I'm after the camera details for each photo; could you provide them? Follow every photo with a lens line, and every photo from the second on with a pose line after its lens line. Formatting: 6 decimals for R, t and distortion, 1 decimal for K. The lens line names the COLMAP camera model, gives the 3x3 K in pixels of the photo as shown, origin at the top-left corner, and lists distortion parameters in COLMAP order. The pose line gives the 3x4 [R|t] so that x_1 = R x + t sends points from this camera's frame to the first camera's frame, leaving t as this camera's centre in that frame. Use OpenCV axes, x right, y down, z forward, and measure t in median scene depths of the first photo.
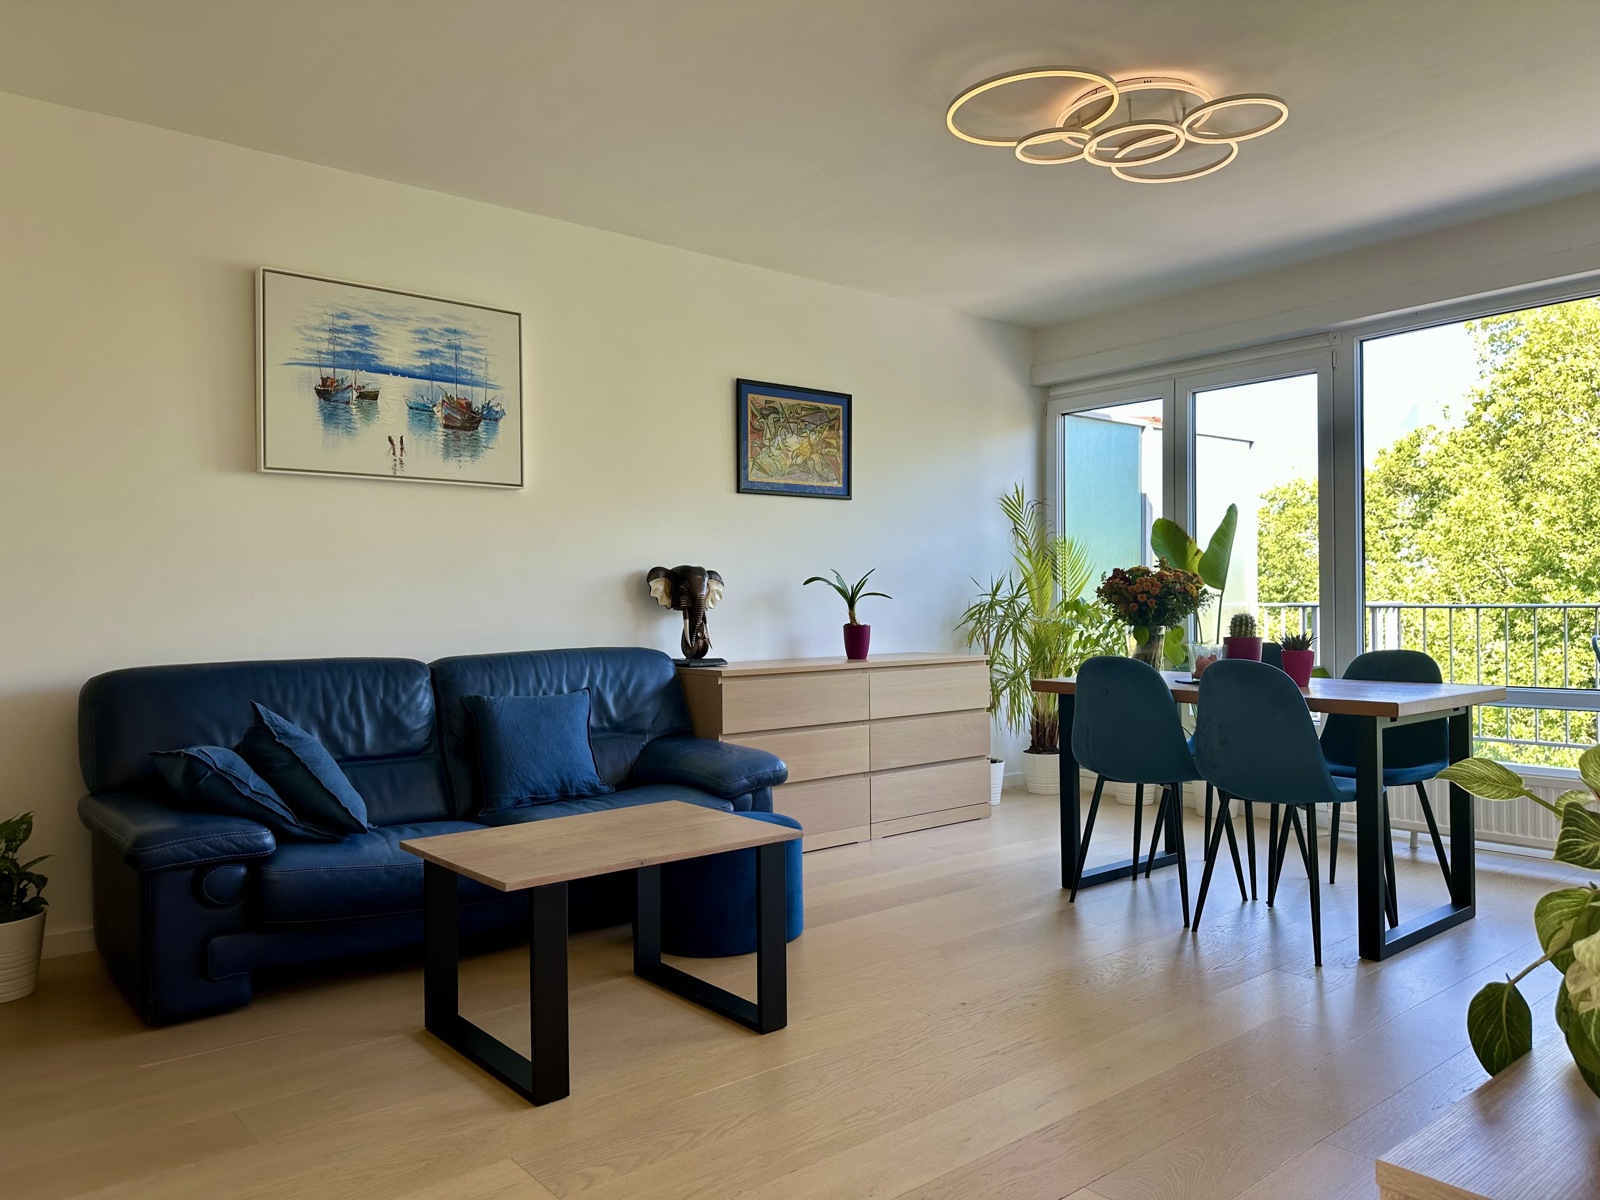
lens RADIAL K [[1116.0, 0, 800.0], [0, 1116.0, 600.0], [0, 0, 1]] dist [0.096441, -0.135865]
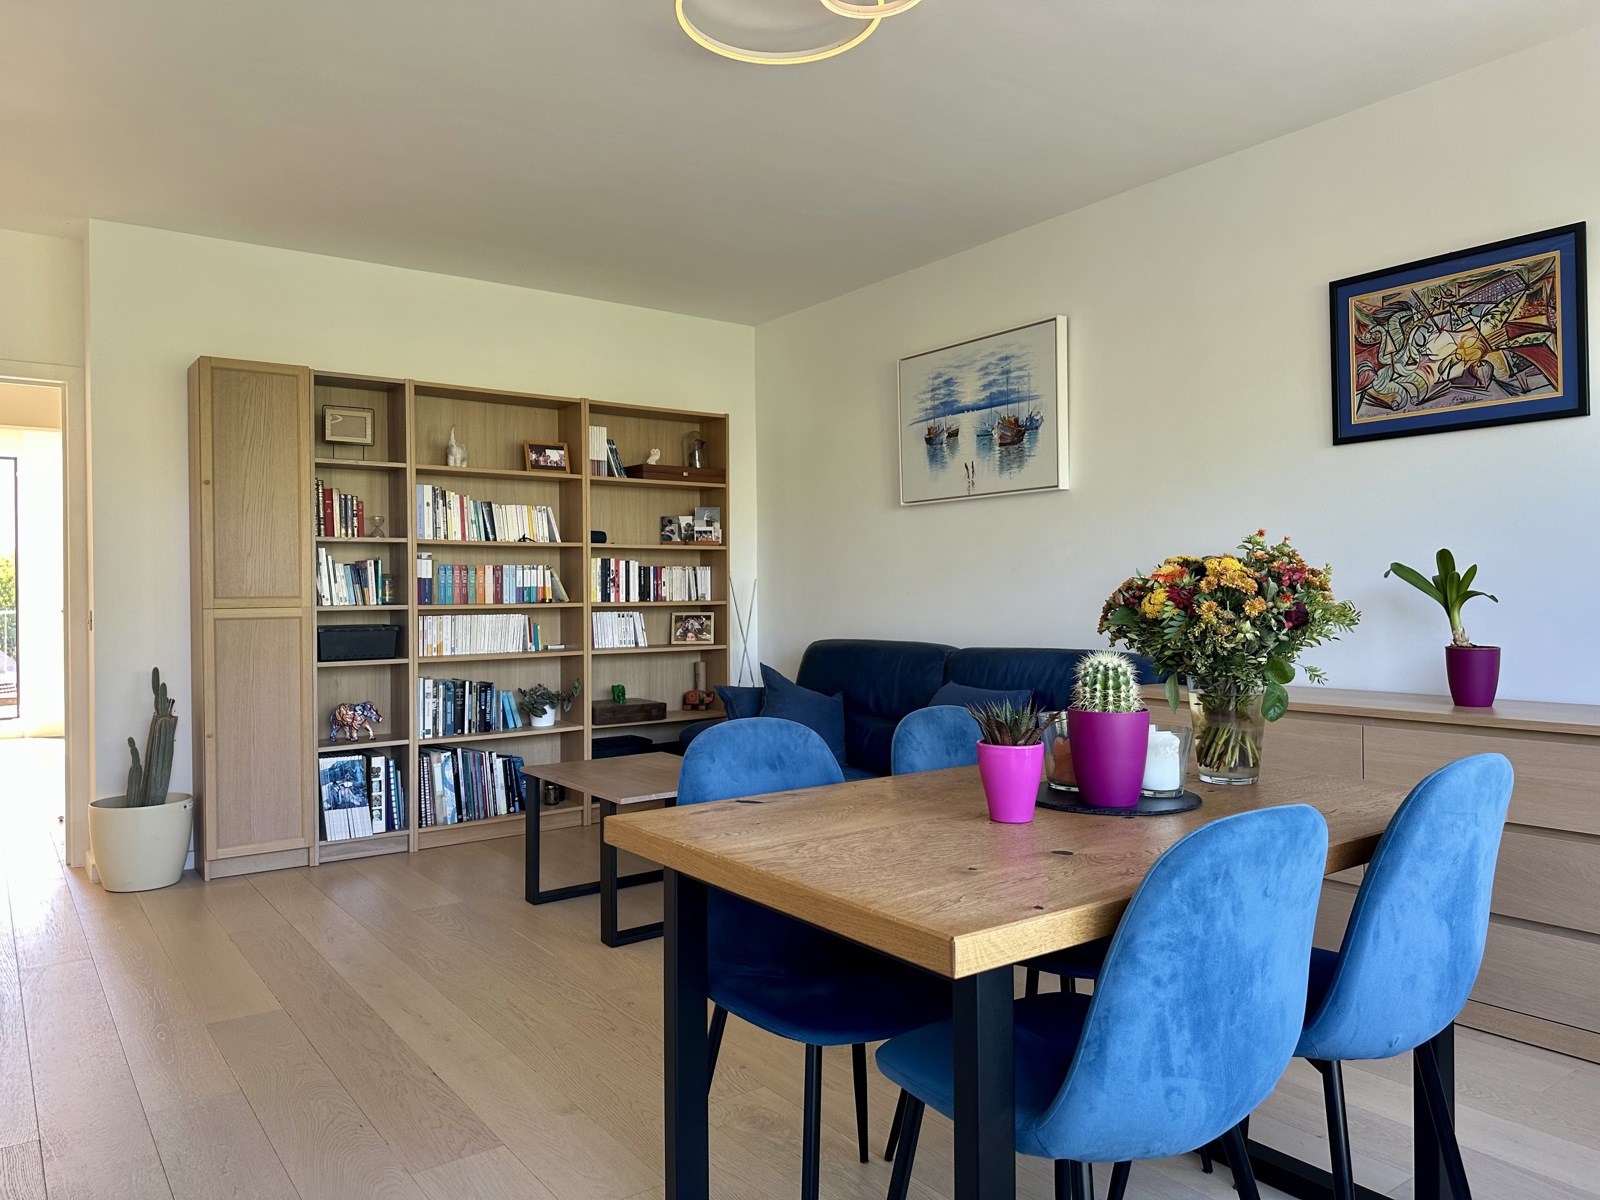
lens RADIAL K [[1116.0, 0, 800.0], [0, 1116.0, 600.0], [0, 0, 1]] dist [0.096441, -0.135865]
pose [[-0.059800, 0.016019, -0.998082, 0.819327], [0.015558, 0.999765, 0.015113, -0.018302], [0.998089, -0.014625, -0.060035, 0.858574]]
